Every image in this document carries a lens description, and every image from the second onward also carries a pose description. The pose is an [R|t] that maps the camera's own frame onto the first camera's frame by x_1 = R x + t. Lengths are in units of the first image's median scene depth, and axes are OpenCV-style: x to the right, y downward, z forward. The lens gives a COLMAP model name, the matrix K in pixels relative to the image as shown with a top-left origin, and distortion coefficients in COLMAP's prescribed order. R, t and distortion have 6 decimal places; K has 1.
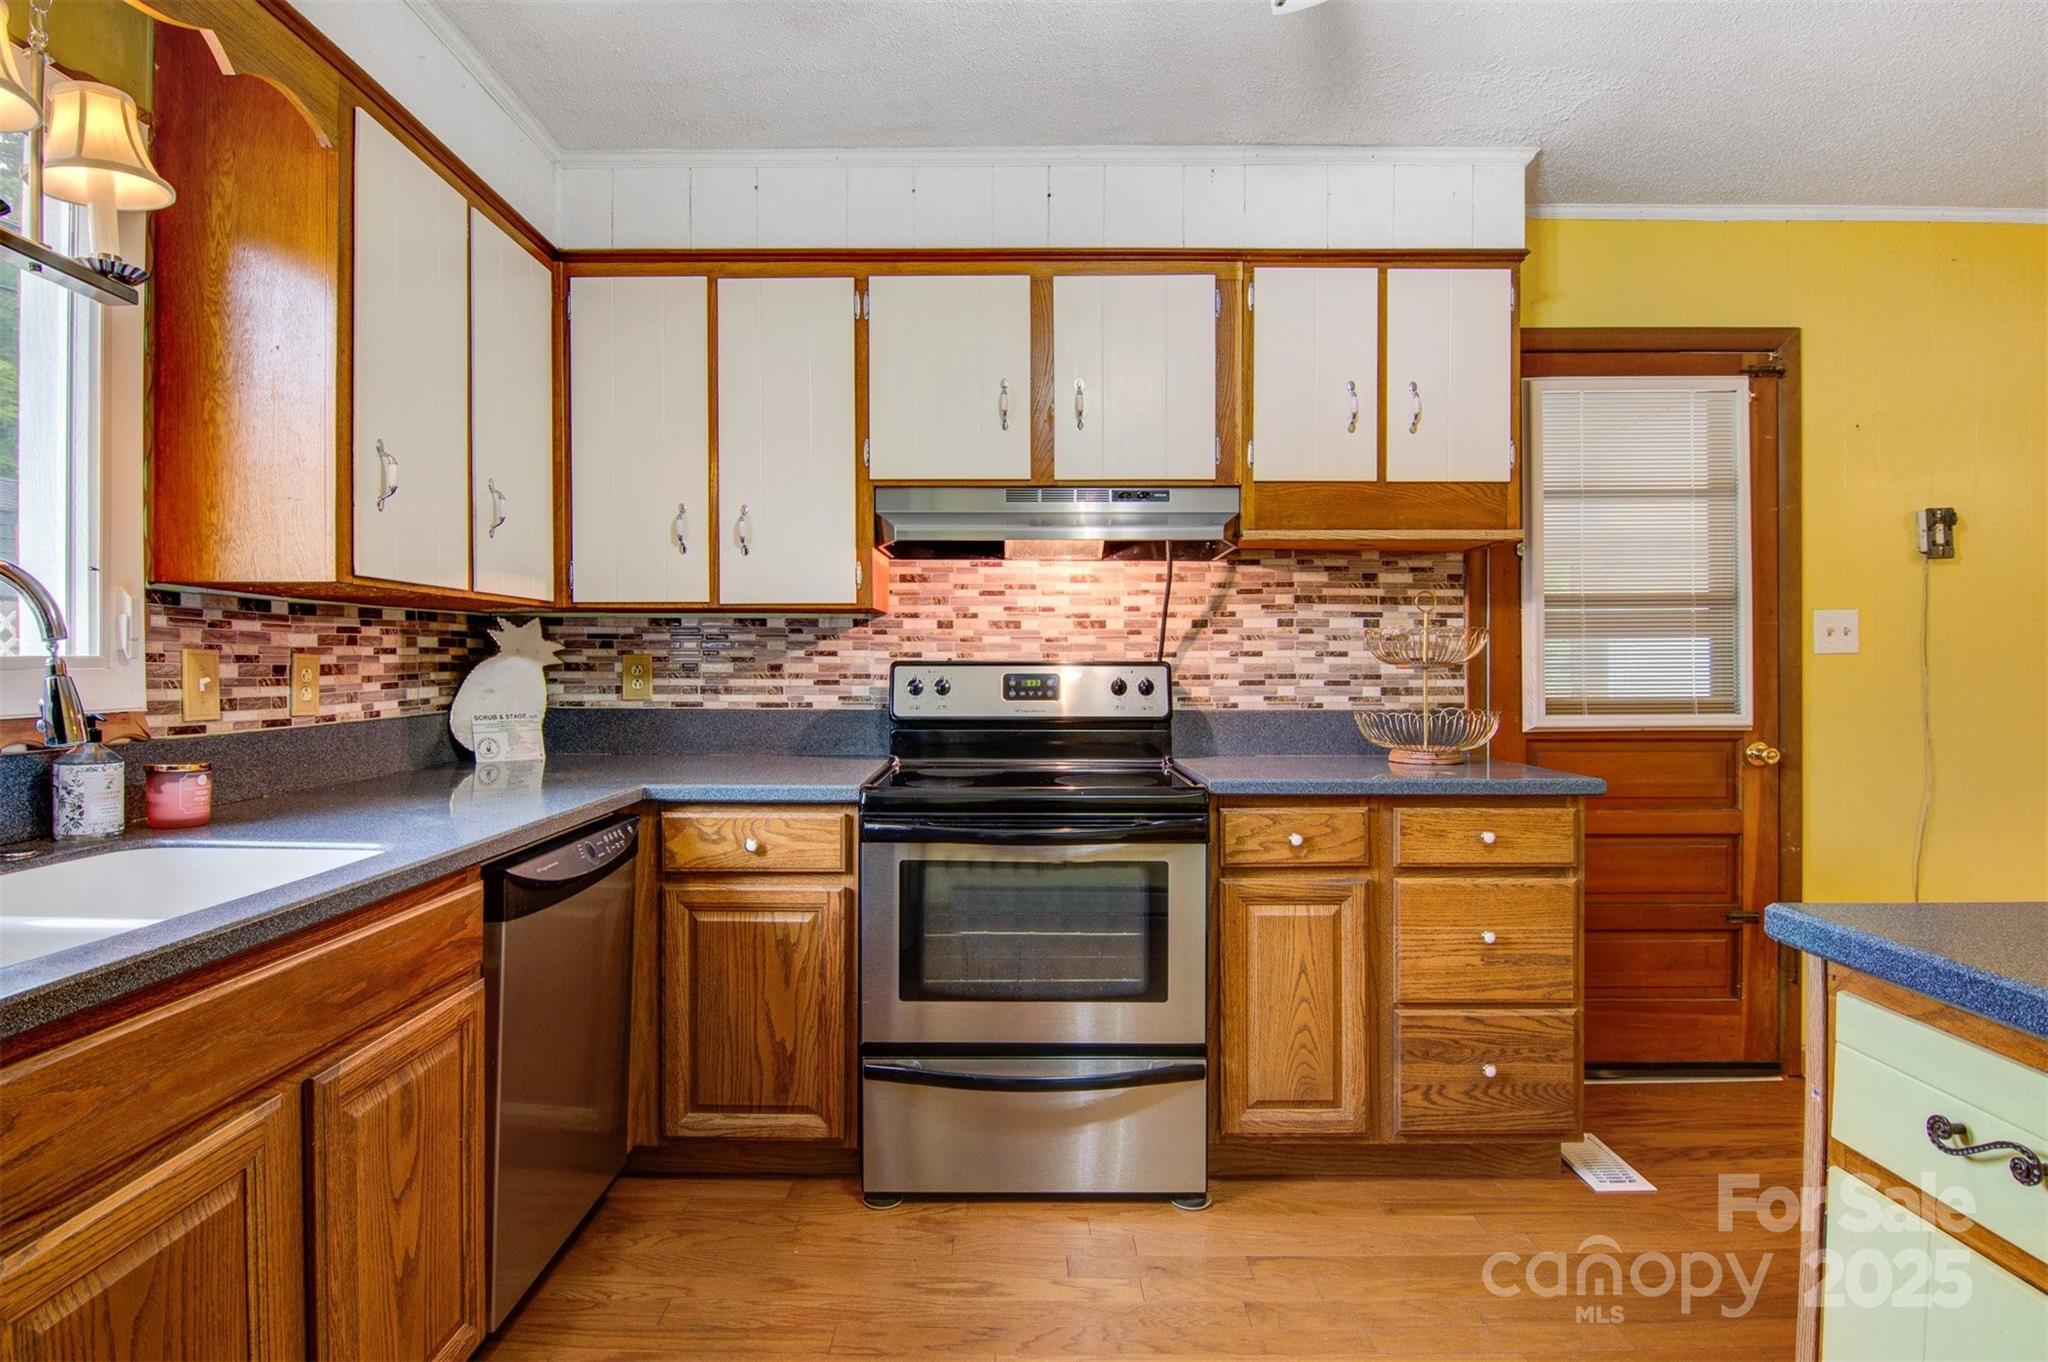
lens RADIAL K [[1095.8, 0, 1013.1], [0, 1095.8, 671.4], [0, 0, 1]] dist [0.018485, -0.004620]
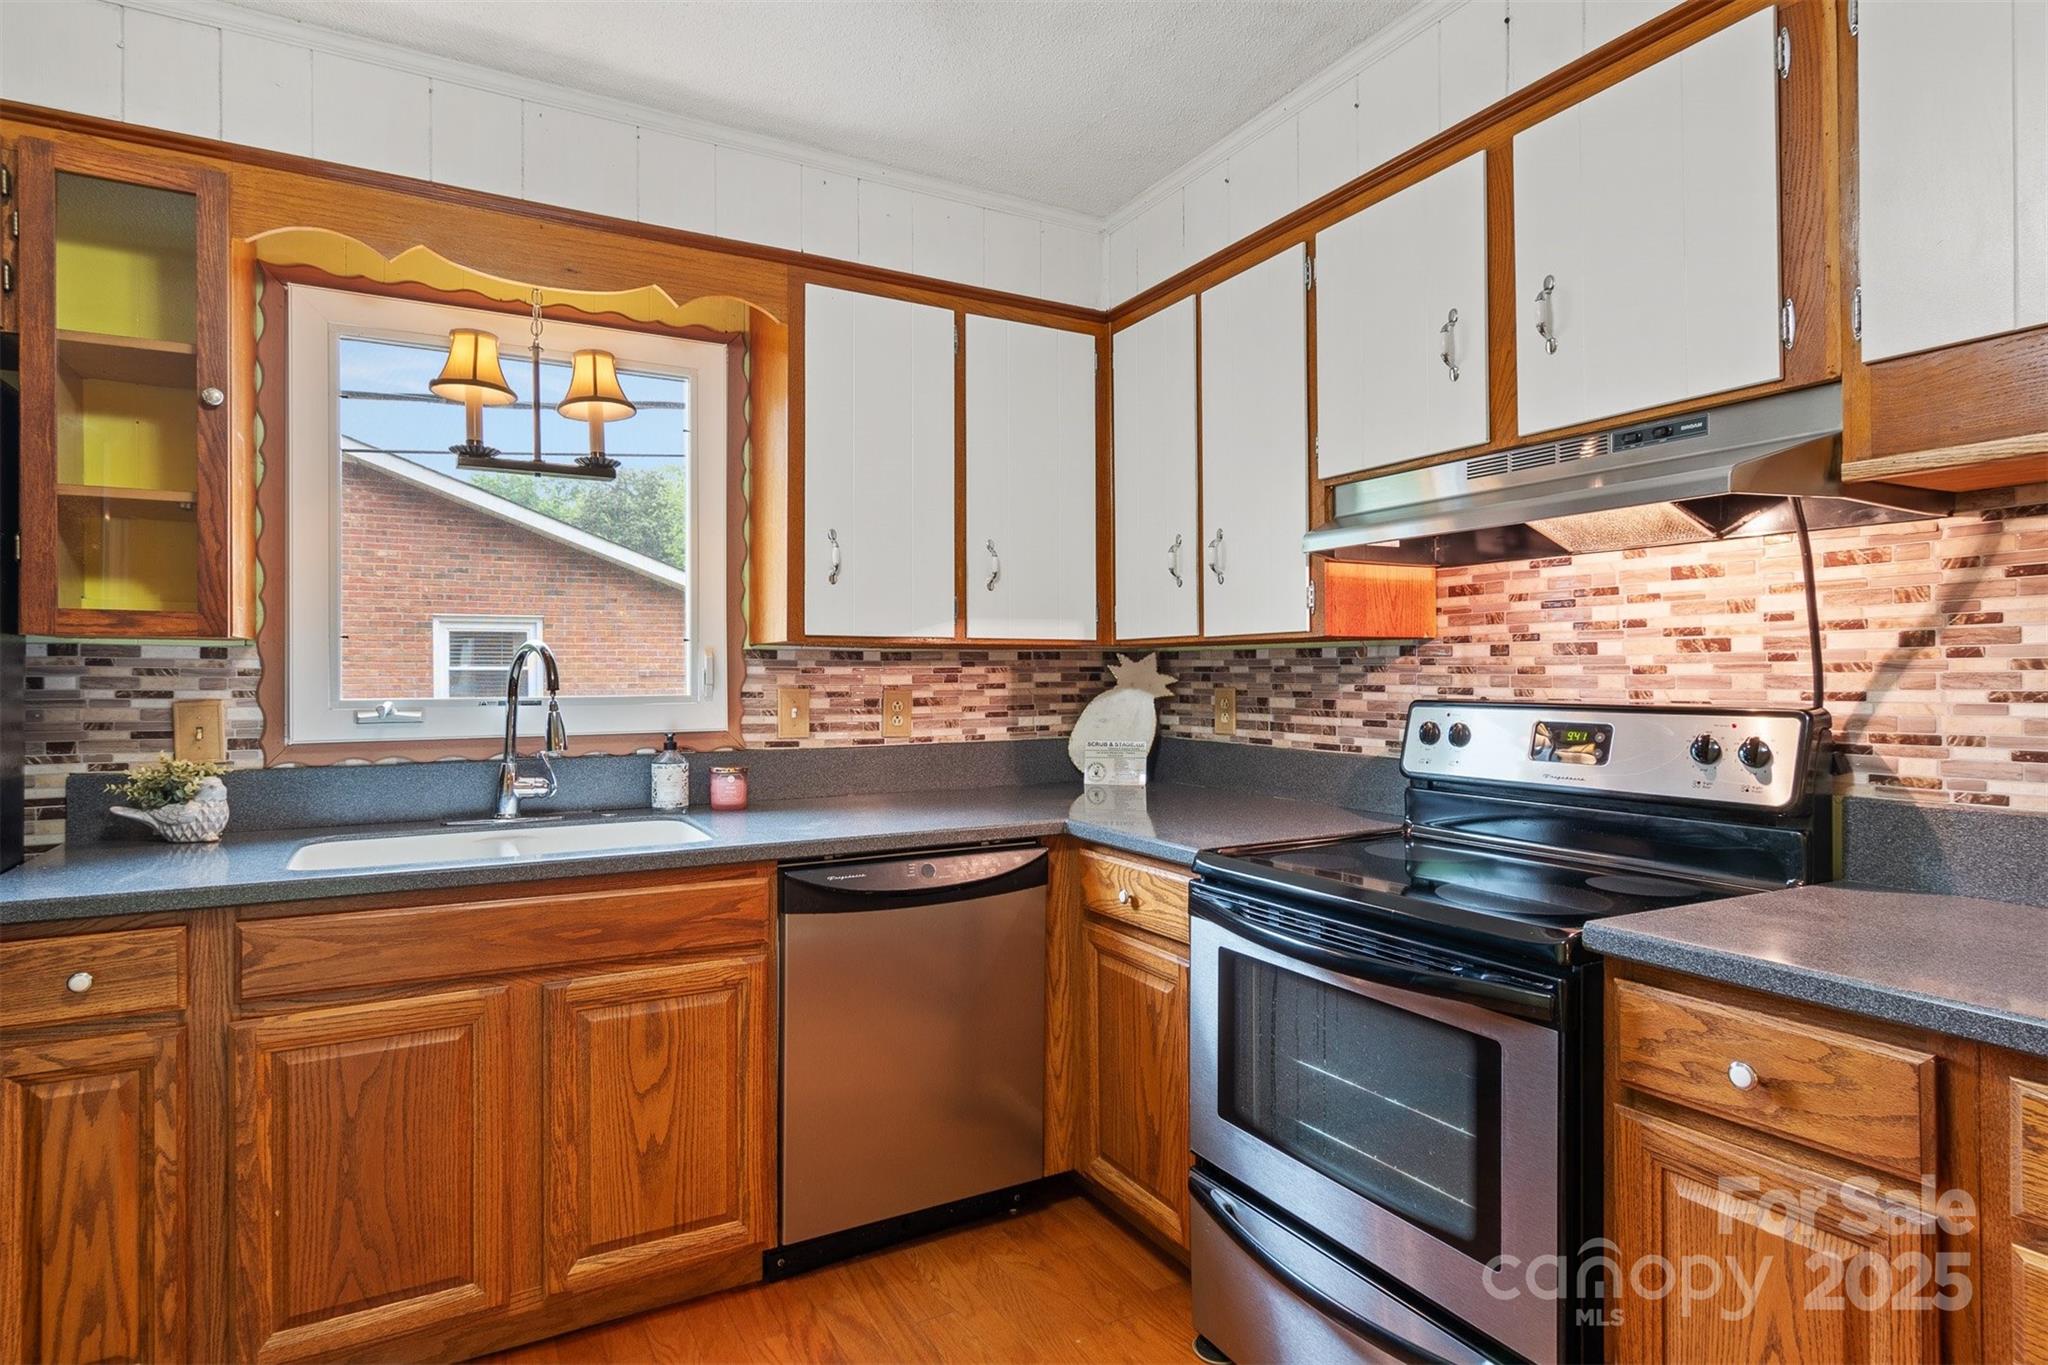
lens RADIAL K [[1095.8, 0, 1016.4], [0, 1095.8, 675.6], [0, 0, 1]] dist [0.018485, -0.004620]
pose [[0.482168, -0.001017, -0.876078, 0.468341], [-0.006030, 0.999972, -0.004479, -0.022704], [0.876058, 0.007443, 0.482149, 0.397924]]
